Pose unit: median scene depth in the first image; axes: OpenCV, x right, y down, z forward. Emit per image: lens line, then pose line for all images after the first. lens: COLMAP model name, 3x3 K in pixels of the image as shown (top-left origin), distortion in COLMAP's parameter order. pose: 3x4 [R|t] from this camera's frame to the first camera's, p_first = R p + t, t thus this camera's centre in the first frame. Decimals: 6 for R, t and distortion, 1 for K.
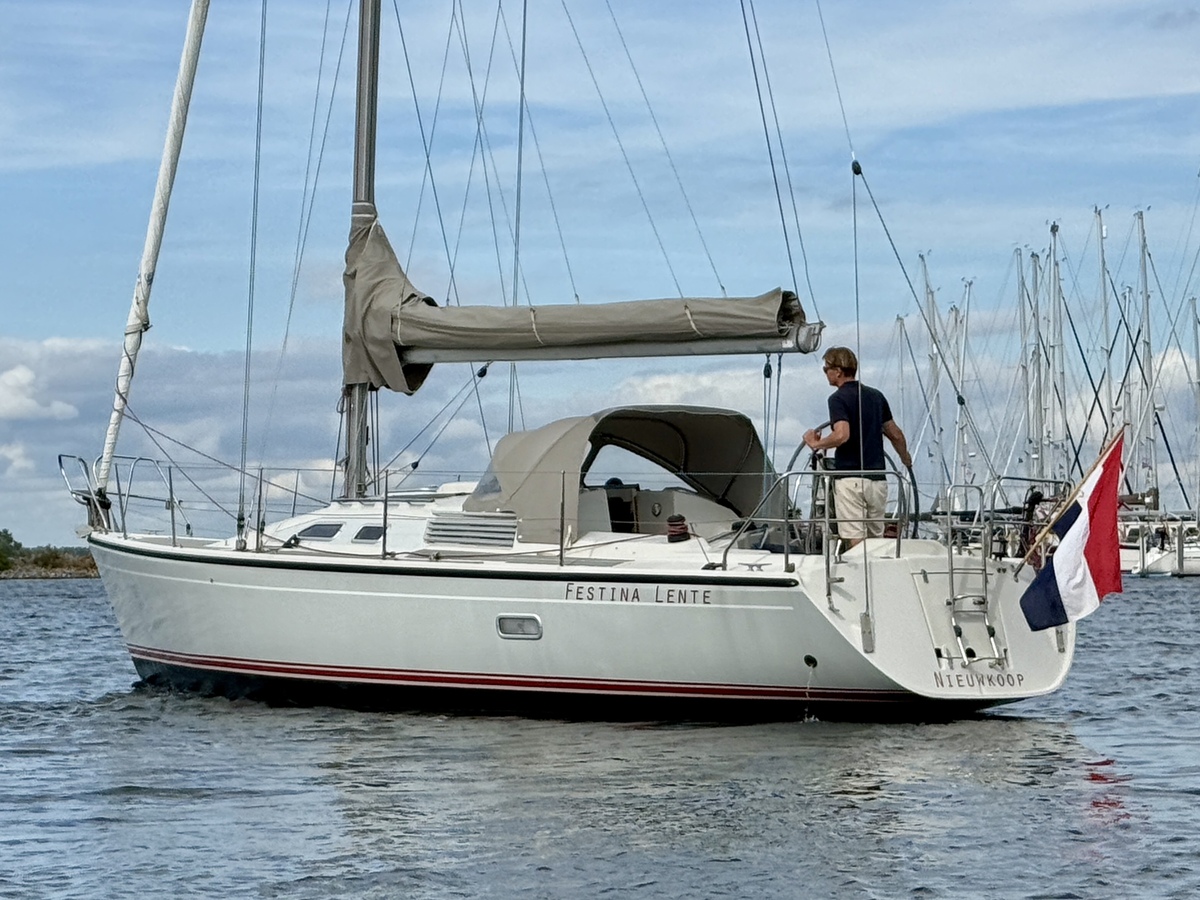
lens RADIAL K [[2842.2, 0, 600.0], [0, 2842.2, 450.0], [0, 0, 1]] dist [-0.044170, -0.101125]
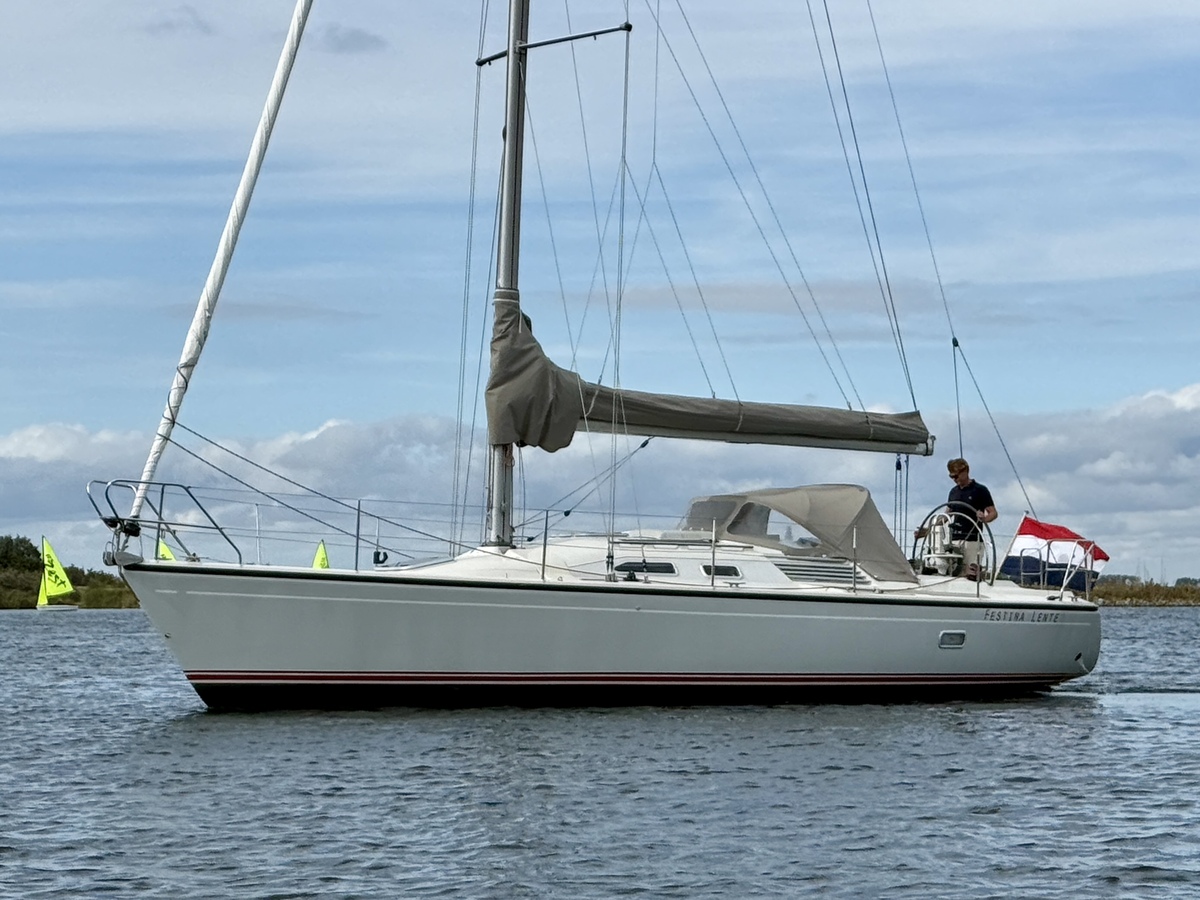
lens RADIAL K [[2397.5, 0, 600.0], [0, 2397.5, 450.0], [0, 0, 1]] dist [0.233414, 0.044166]
pose [[0.317927, 0.049977, 0.946797, -1.109386], [-0.044948, 0.998281, -0.037601, 0.017685], [-0.947049, -0.030602, 0.319627, 0.690513]]
